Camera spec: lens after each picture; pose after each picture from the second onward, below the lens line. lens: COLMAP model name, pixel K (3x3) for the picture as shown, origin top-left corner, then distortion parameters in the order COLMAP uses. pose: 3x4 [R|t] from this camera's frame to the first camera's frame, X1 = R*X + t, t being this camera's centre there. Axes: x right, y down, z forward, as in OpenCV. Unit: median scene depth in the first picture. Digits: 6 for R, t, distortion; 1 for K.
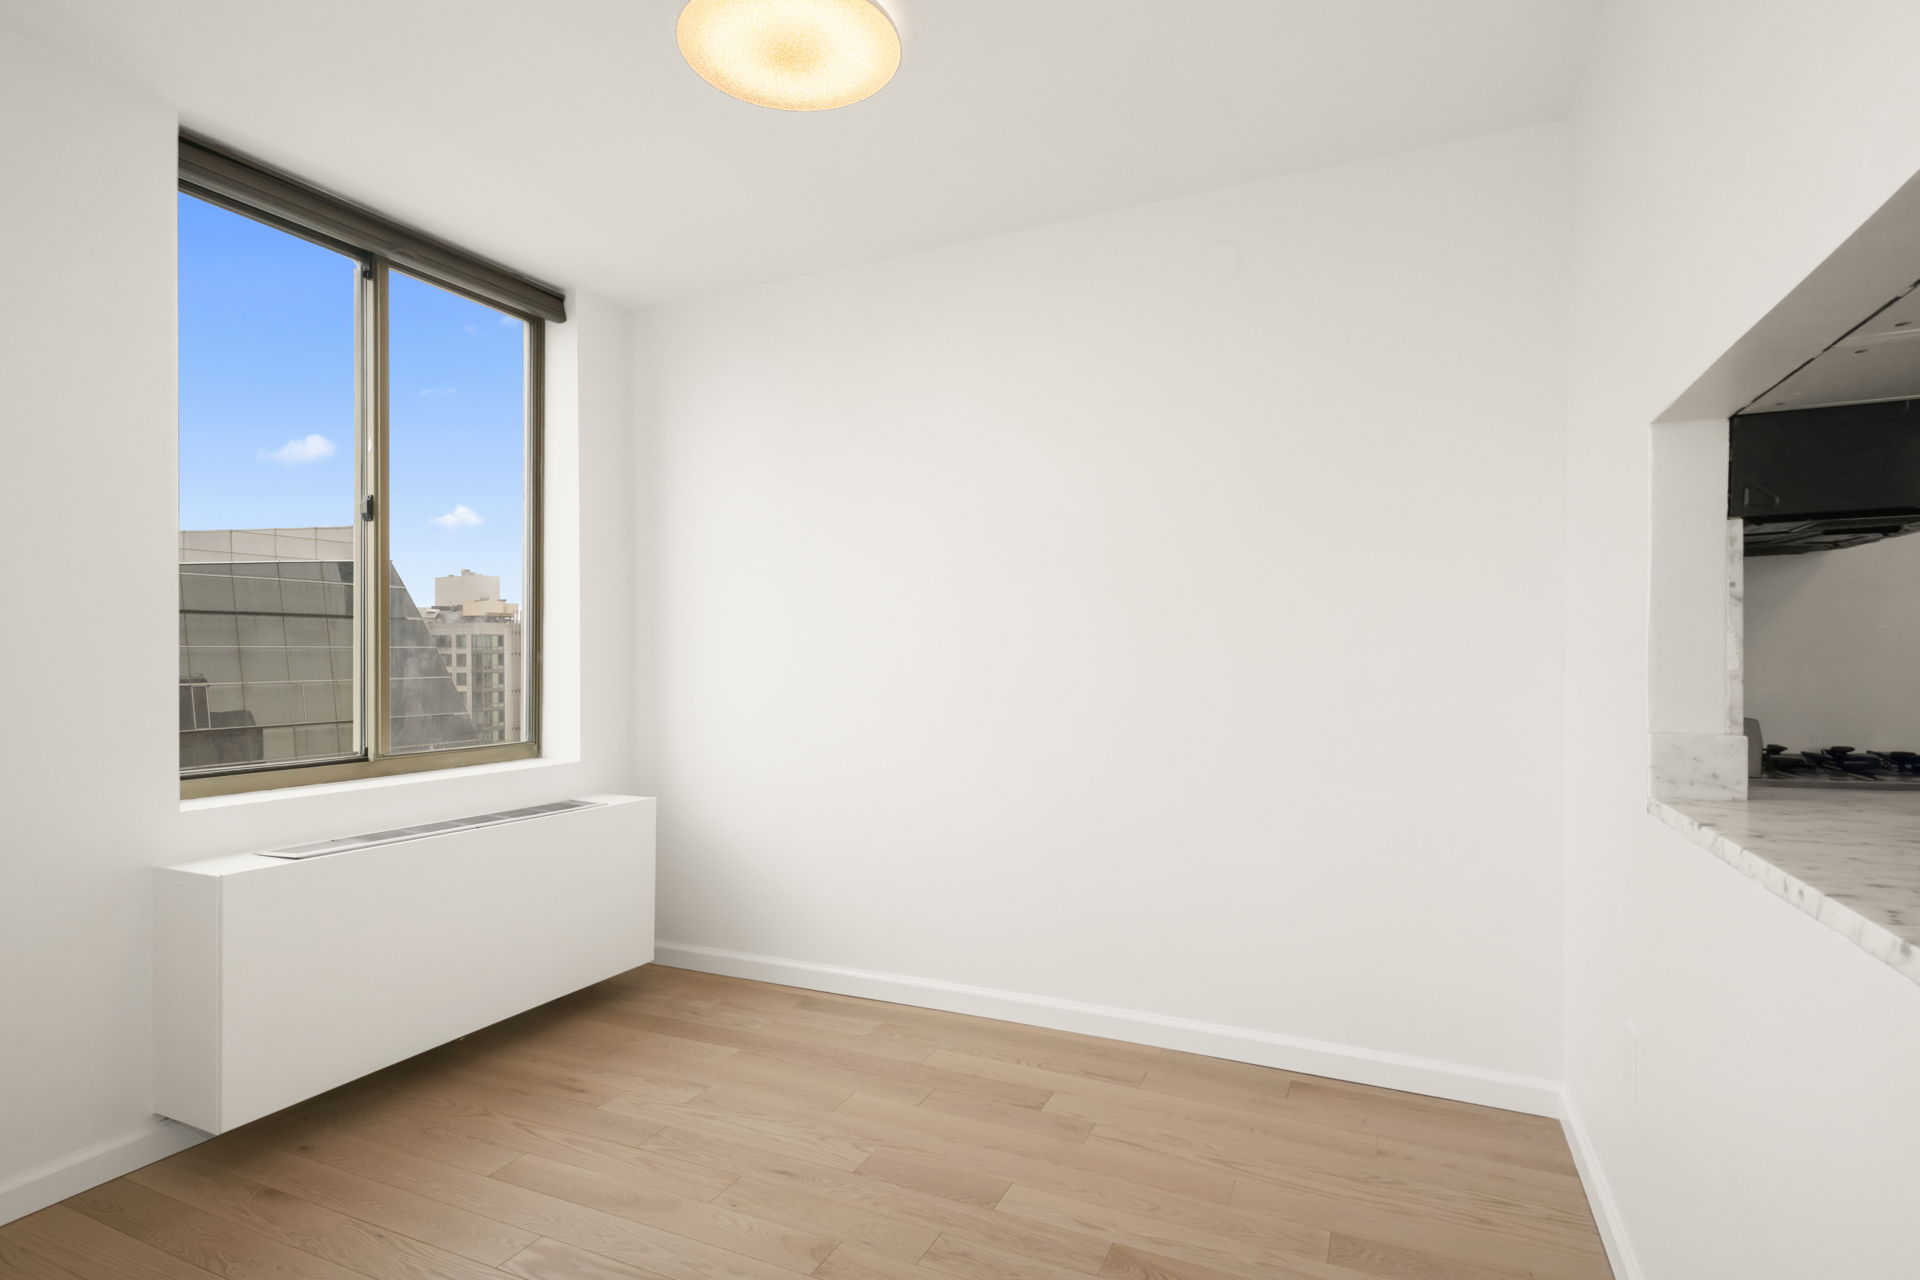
lens RADIAL K [[975.9, 0, 958.3], [0, 975.9, 656.9], [0, 0, 1]] dist [-0.001620, -0.000200]
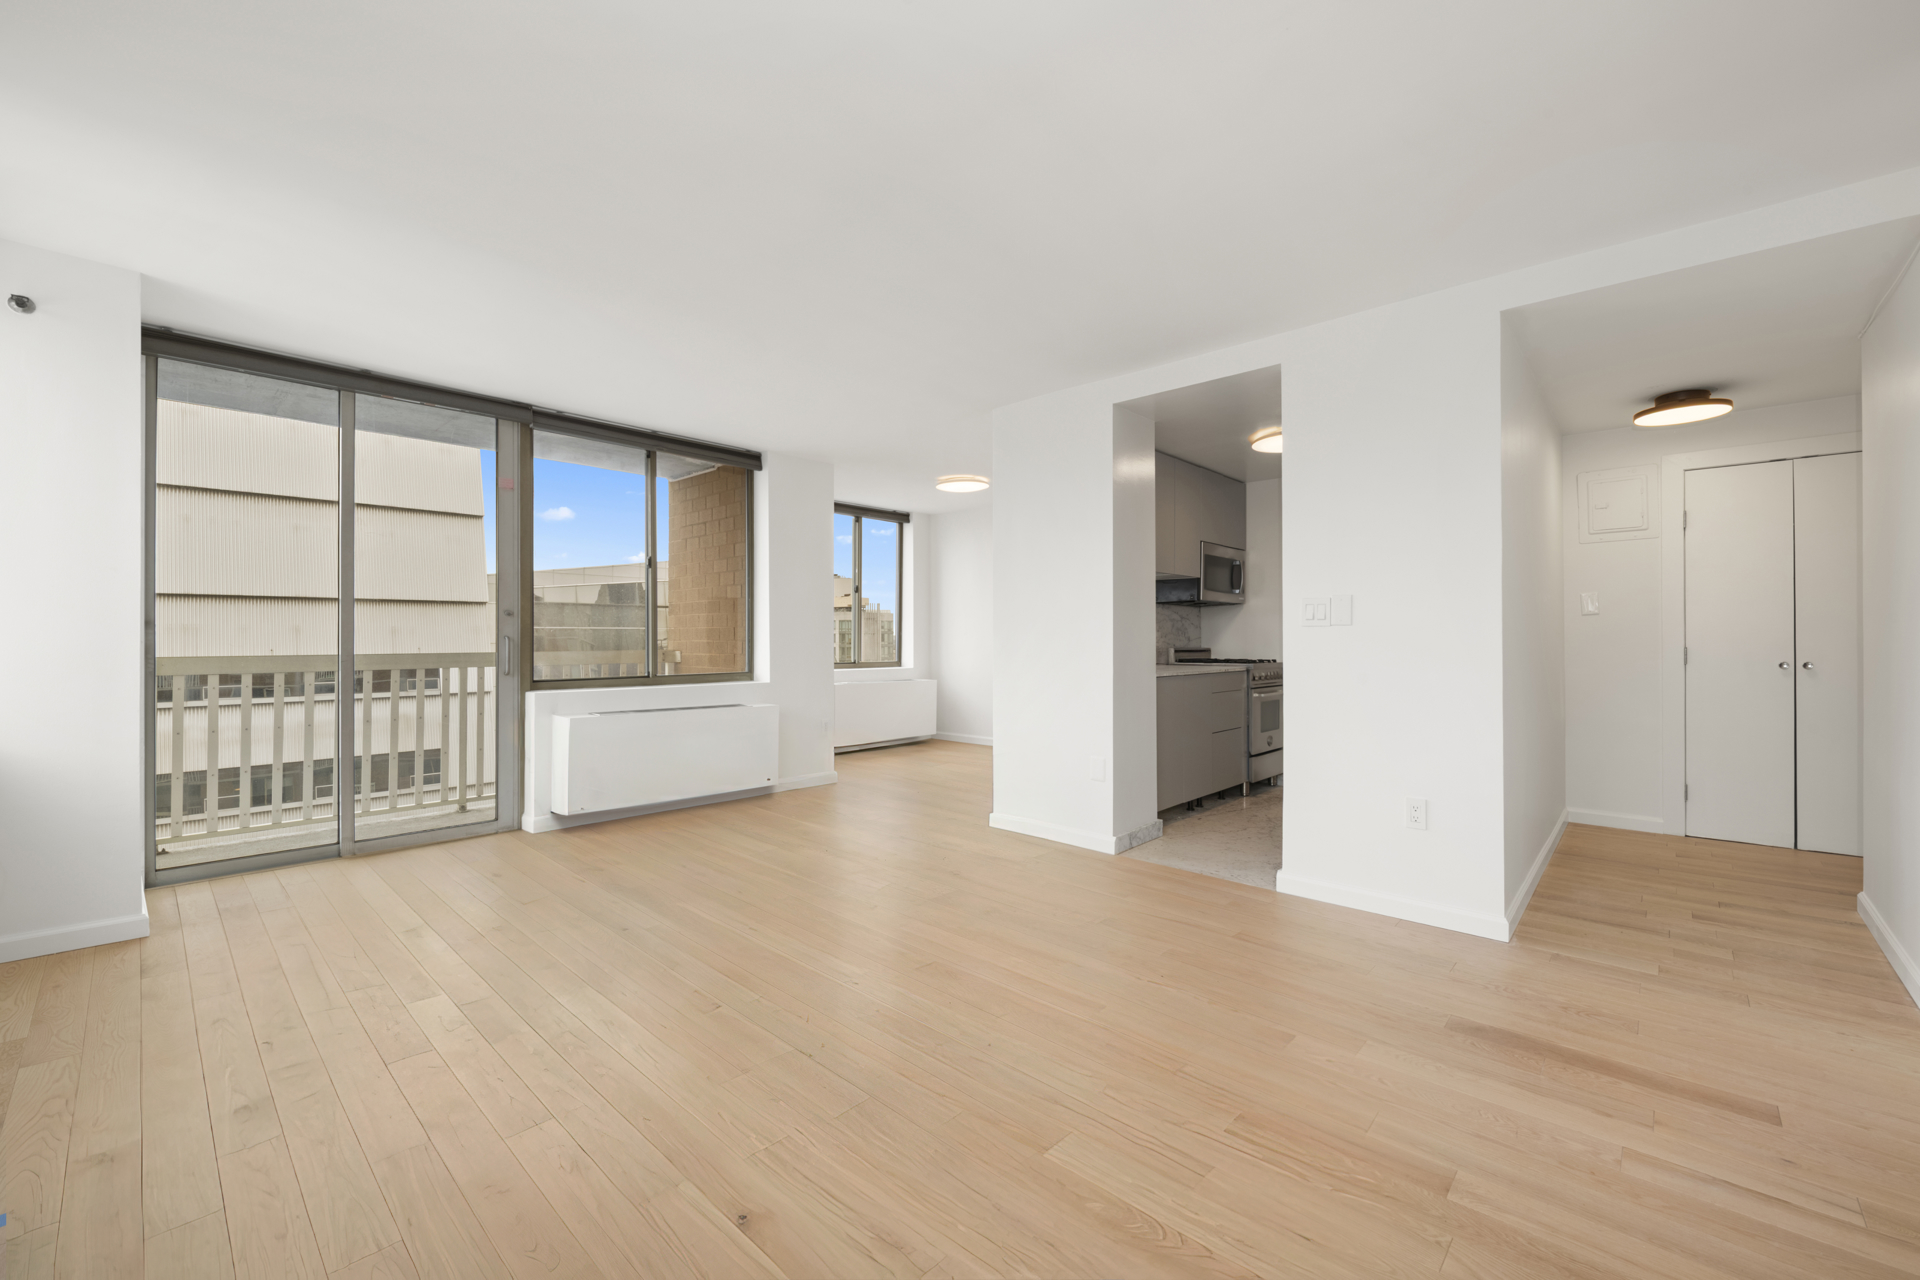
lens RADIAL K [[786.1, 0, 960.7], [0, 786.1, 633.0], [0, 0, 1]] dist [-0.001857, 0.000142]
pose [[0.954642, 0.003925, -0.297730, 0.479260], [-0.005477, 0.999975, -0.004377, 0.009703], [0.297705, 0.005809, 0.954640, -1.287690]]
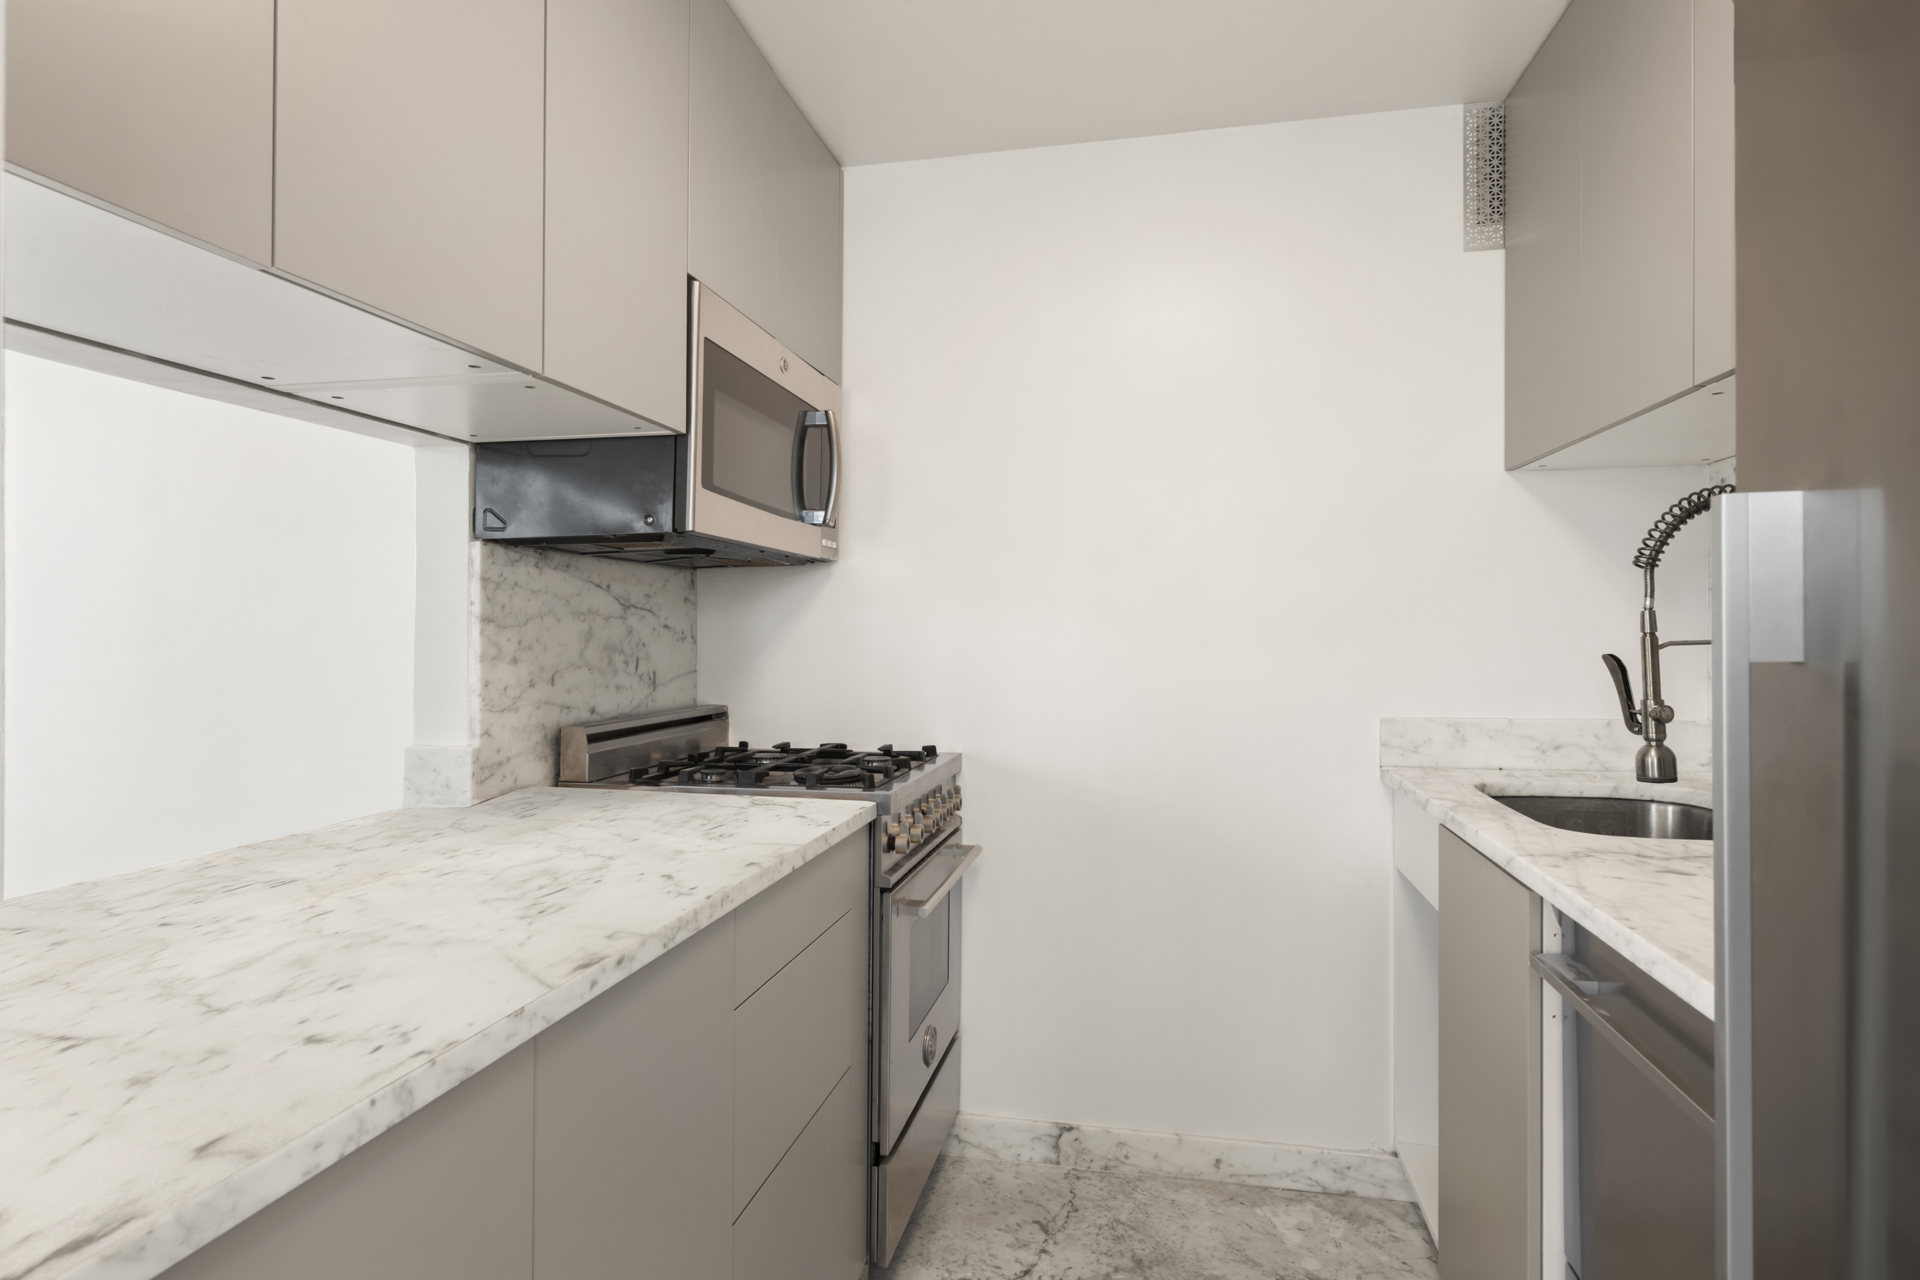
lens RADIAL K [[1045.3, 0, 956.7], [0, 1045.3, 625.3], [0, 0, 1]] dist [-0.003090, -0.000097]
pose [[0.977145, 0.010580, 0.212312, 0.491568], [-0.010083, 0.999943, -0.003423, -0.023938], [-0.212336, 0.001204, 0.977196, -0.098423]]
